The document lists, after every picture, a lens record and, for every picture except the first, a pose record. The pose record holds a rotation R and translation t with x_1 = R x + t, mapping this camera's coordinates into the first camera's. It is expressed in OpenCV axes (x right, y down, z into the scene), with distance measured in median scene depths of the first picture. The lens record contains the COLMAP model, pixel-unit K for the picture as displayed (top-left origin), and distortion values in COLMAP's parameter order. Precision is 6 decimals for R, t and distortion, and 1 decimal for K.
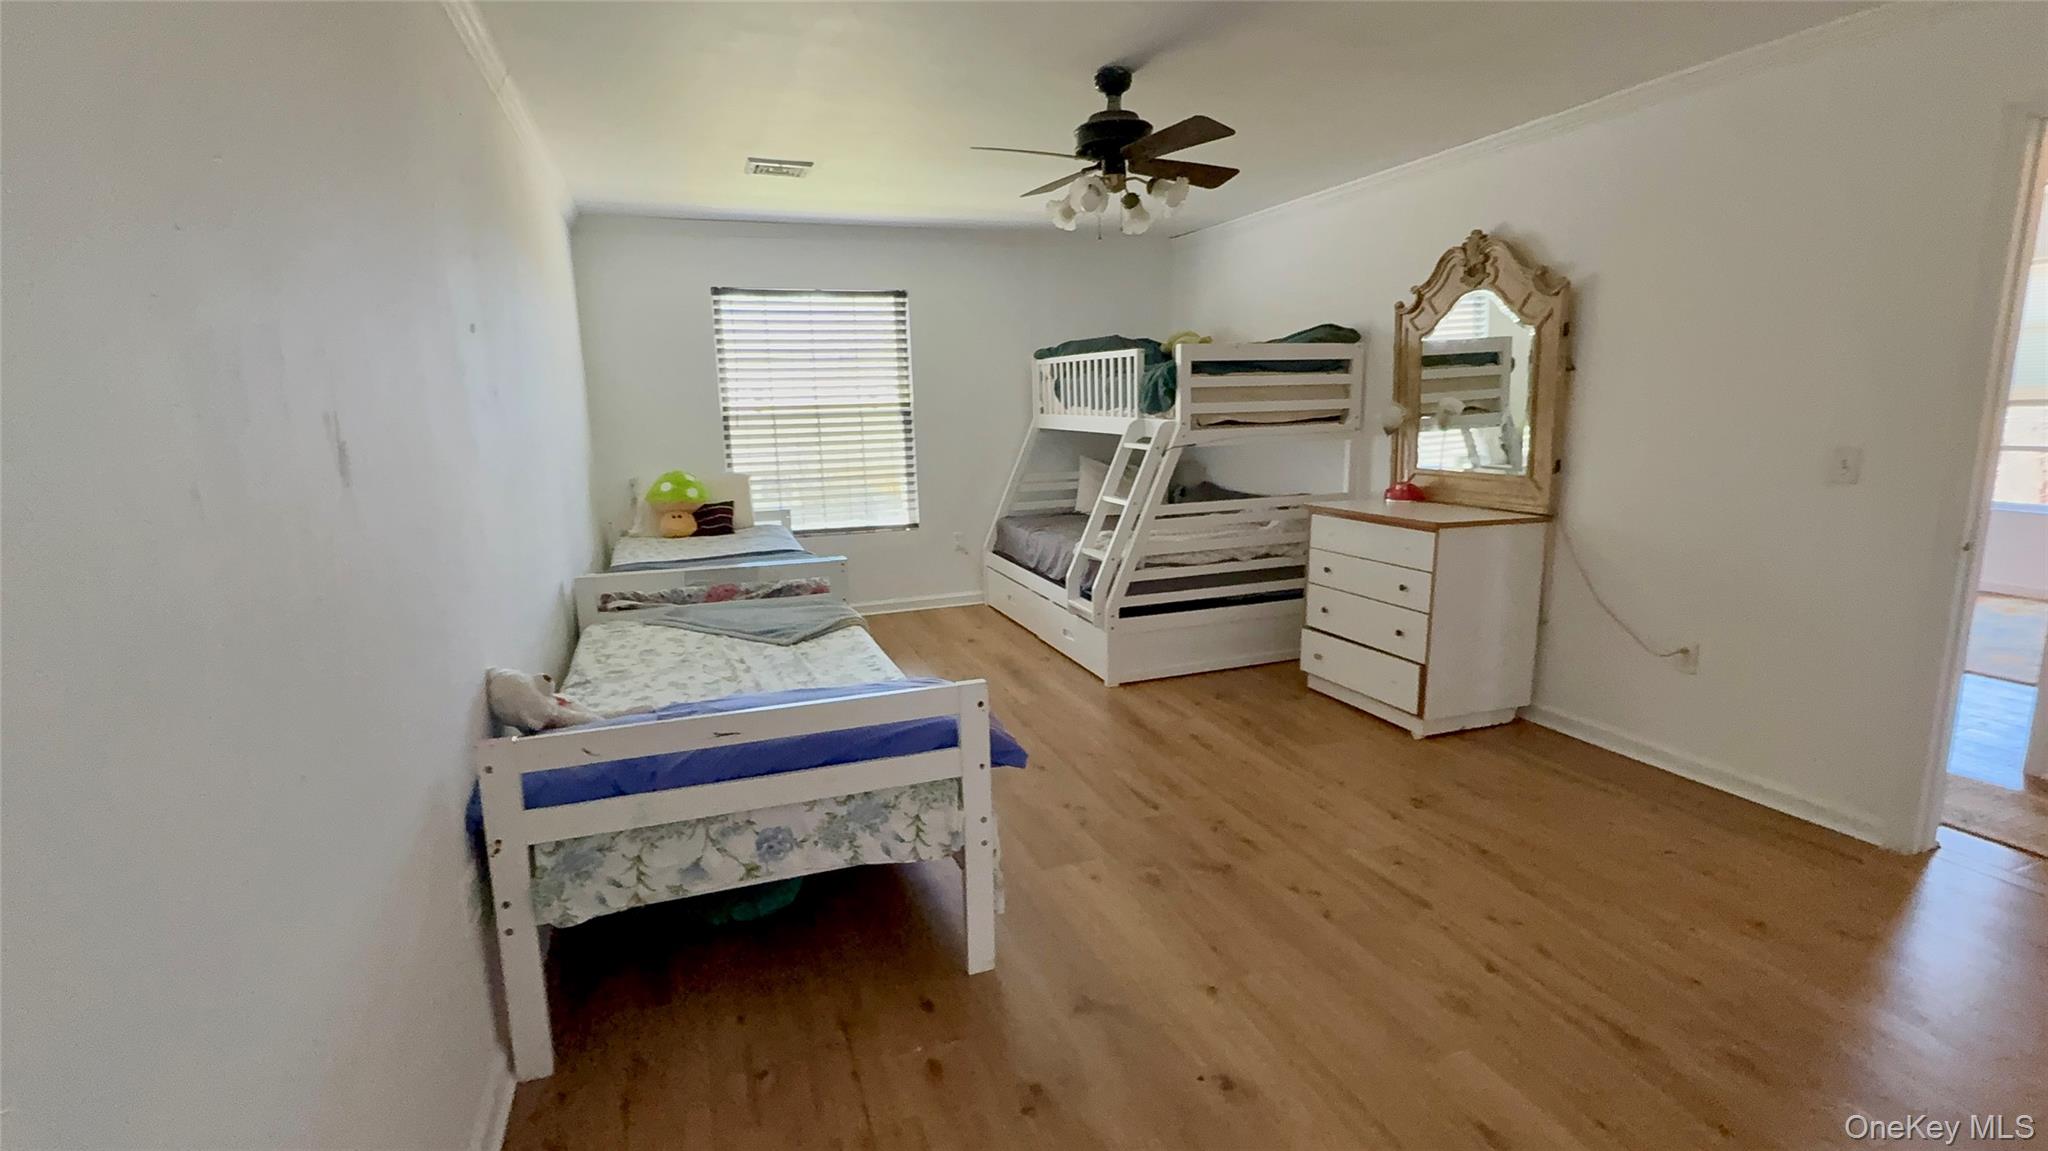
lens RADIAL K [[935.6, 0, 1027.0], [0, 935.6, 574.4], [0, 0, 1]] dist [0.001417, 0.000324]
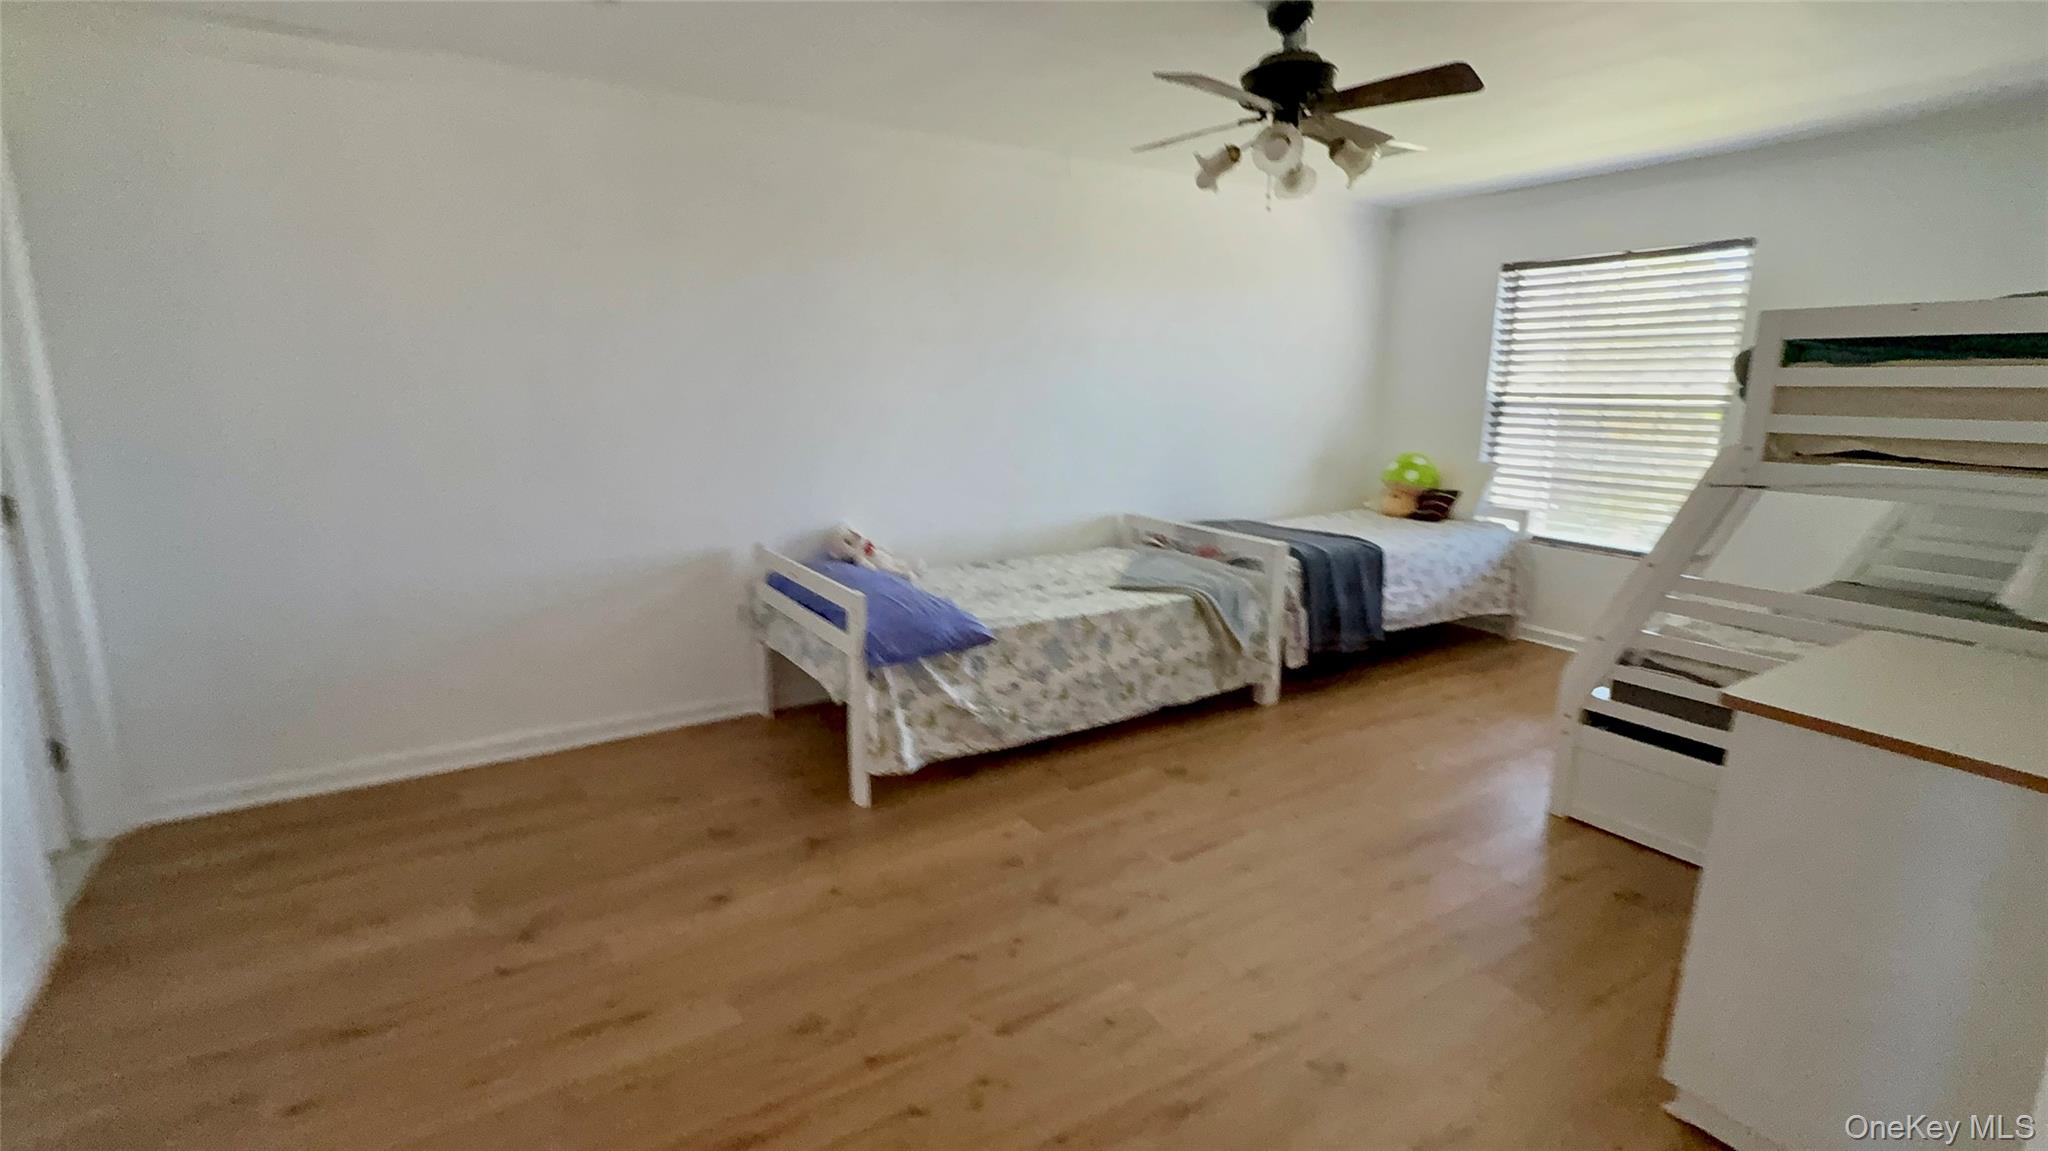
lens RADIAL K [[935.6, 0, 1028.1], [0, 935.6, 573.1], [0, 0, 1]] dist [0.001417, 0.000324]
pose [[0.205860, 0.220068, -0.953516, 0.628902], [-0.190853, 0.964703, 0.181446, -0.103609], [0.959790, 0.144629, 0.240594, 0.428993]]
